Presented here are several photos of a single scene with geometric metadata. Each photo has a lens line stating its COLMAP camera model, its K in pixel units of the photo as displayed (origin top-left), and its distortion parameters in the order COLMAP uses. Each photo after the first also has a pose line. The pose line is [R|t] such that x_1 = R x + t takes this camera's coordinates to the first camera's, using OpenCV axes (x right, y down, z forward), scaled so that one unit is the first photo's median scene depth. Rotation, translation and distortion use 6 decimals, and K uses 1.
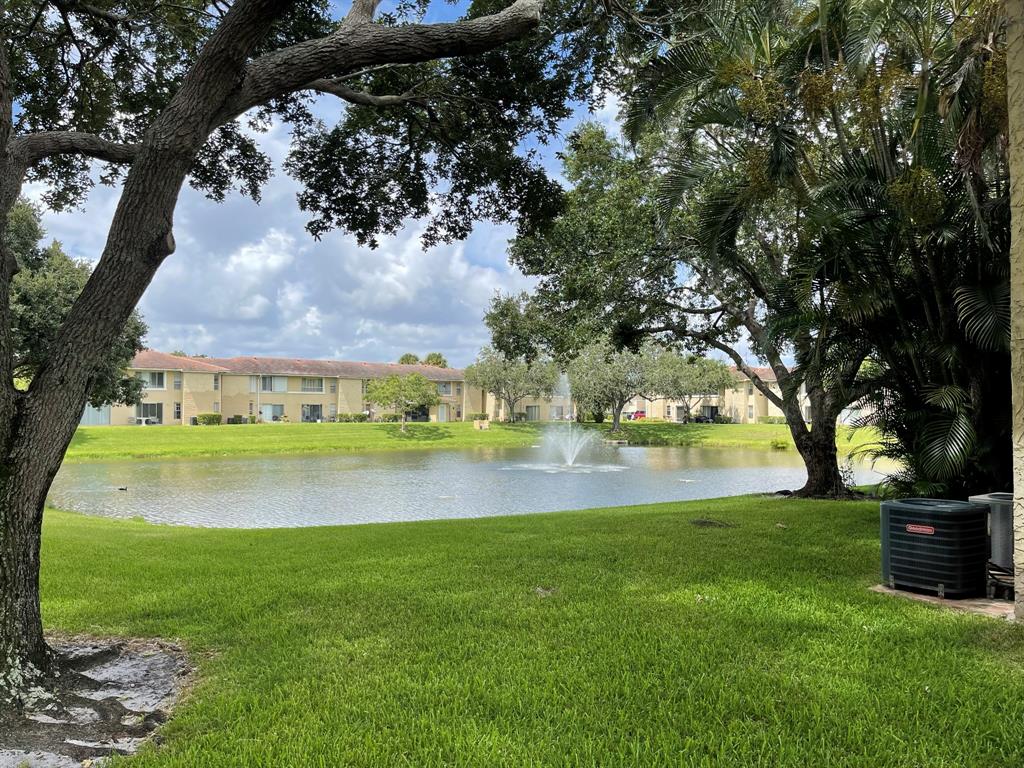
lens RADIAL K [[778.1, 0, 512.0], [0, 778.1, 384.0], [0, 0, 1]] dist [0.030768, 0.000336]
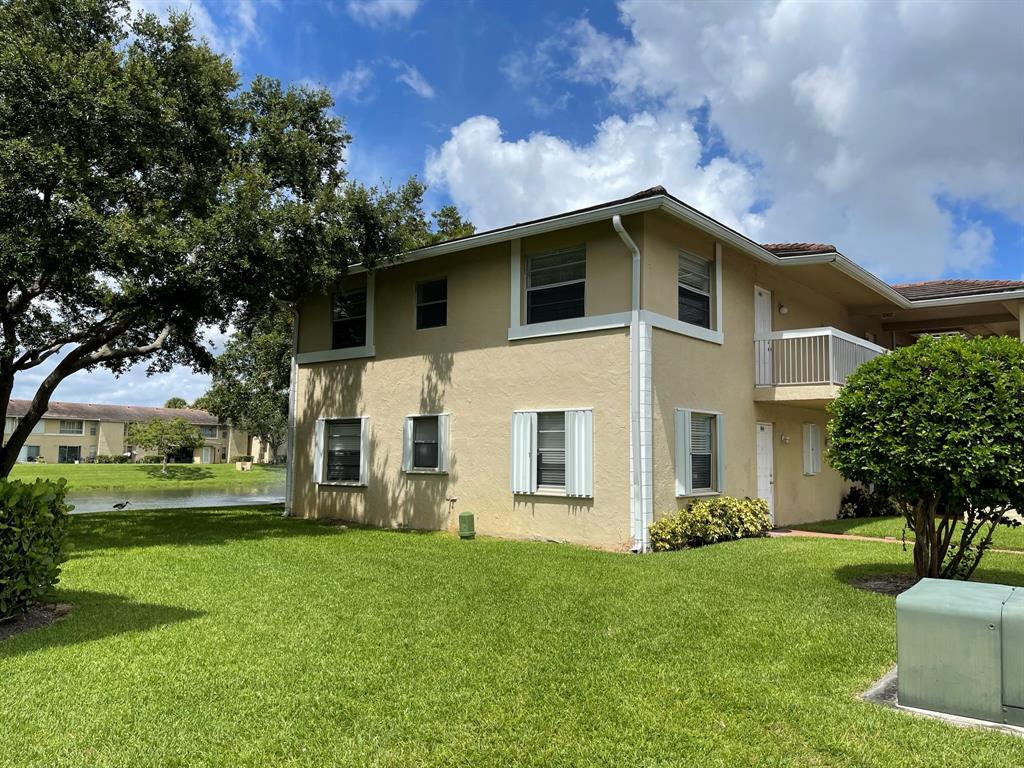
lens RADIAL K [[778.1, 0, 512.0], [0, 778.1, 384.0], [0, 0, 1]] dist [0.030768, 0.000336]
pose [[0.965144, 0.032191, 0.259732, 0.037915], [-0.017671, 0.998157, -0.058046, -0.006038], [-0.261122, 0.051433, 0.963935, -0.169835]]
